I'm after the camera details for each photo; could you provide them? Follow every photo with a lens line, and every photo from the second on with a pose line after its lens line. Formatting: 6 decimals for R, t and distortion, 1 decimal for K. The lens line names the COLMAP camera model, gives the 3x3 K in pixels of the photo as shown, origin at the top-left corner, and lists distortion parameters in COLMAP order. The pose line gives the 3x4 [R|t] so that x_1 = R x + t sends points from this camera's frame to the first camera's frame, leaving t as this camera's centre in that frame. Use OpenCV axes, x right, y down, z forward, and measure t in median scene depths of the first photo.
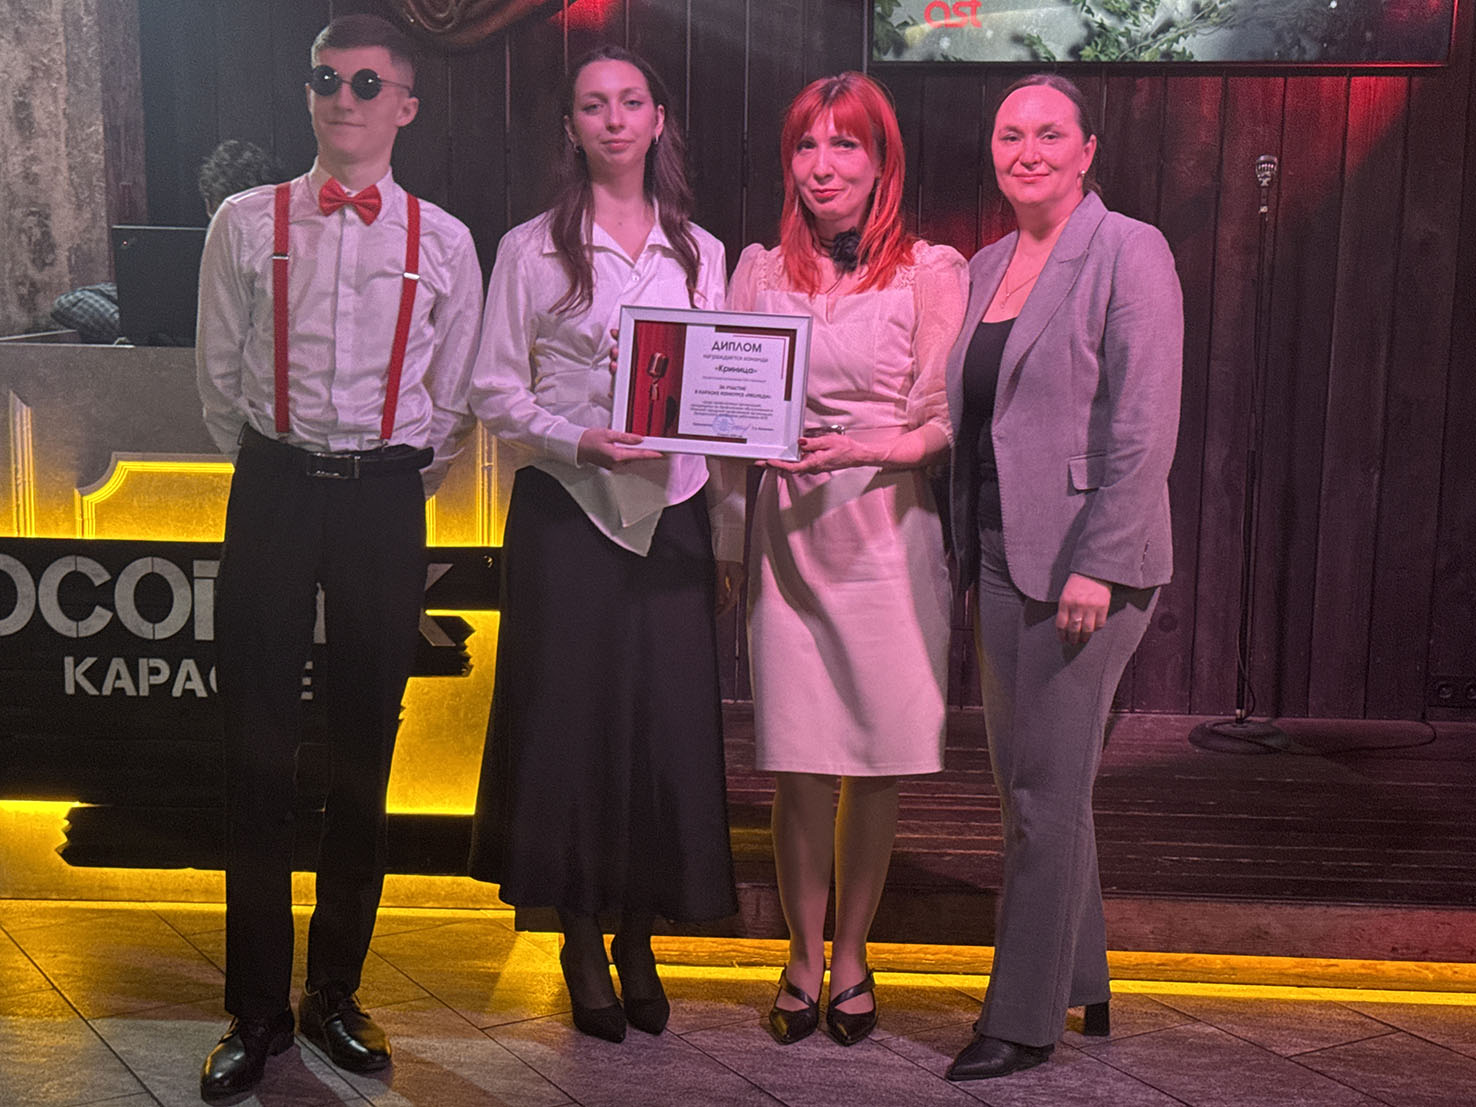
lens RADIAL K [[2226.9, 0, 716.4], [0, 2226.9, 574.7], [0, 0, 1]] dist [0.117648, 0.000000]
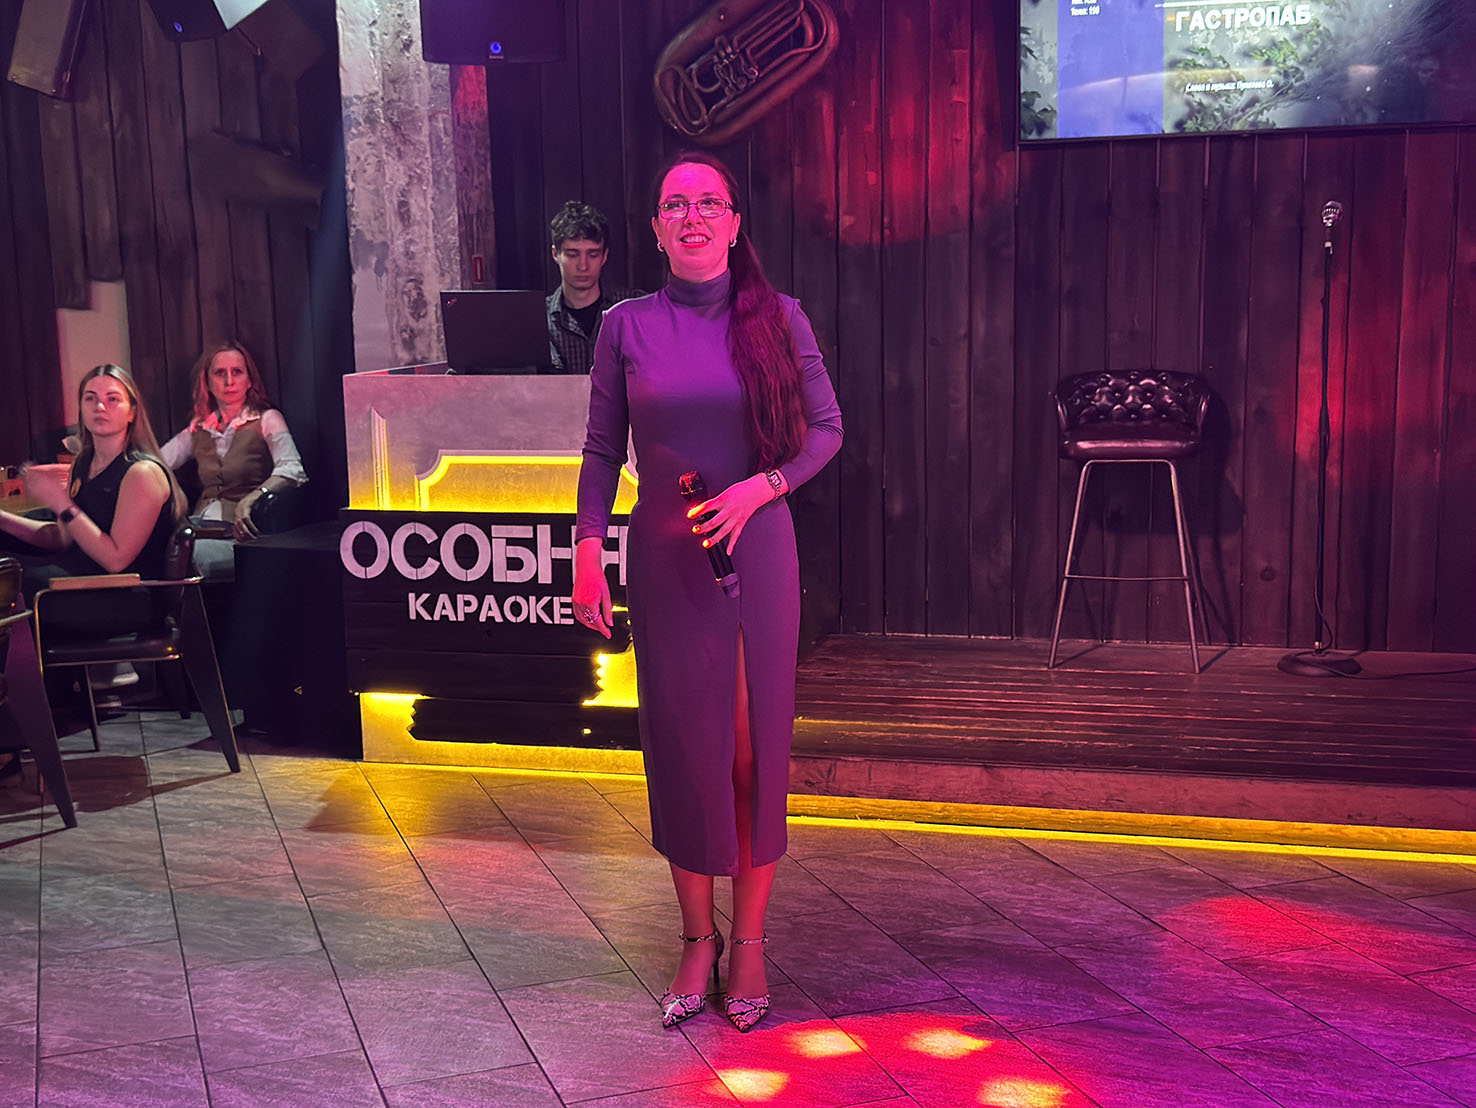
lens RADIAL K [[1936.3, 0, 748.0], [0, 1936.3, 569.9], [0, 0, 1]] dist [0.122555, 0.000000]
pose [[0.979506, 0.000071, -0.201414, 0.171464], [0.001480, 0.999970, 0.007552, 0.012726], [0.201408, -0.007695, 0.979477, -0.168524]]
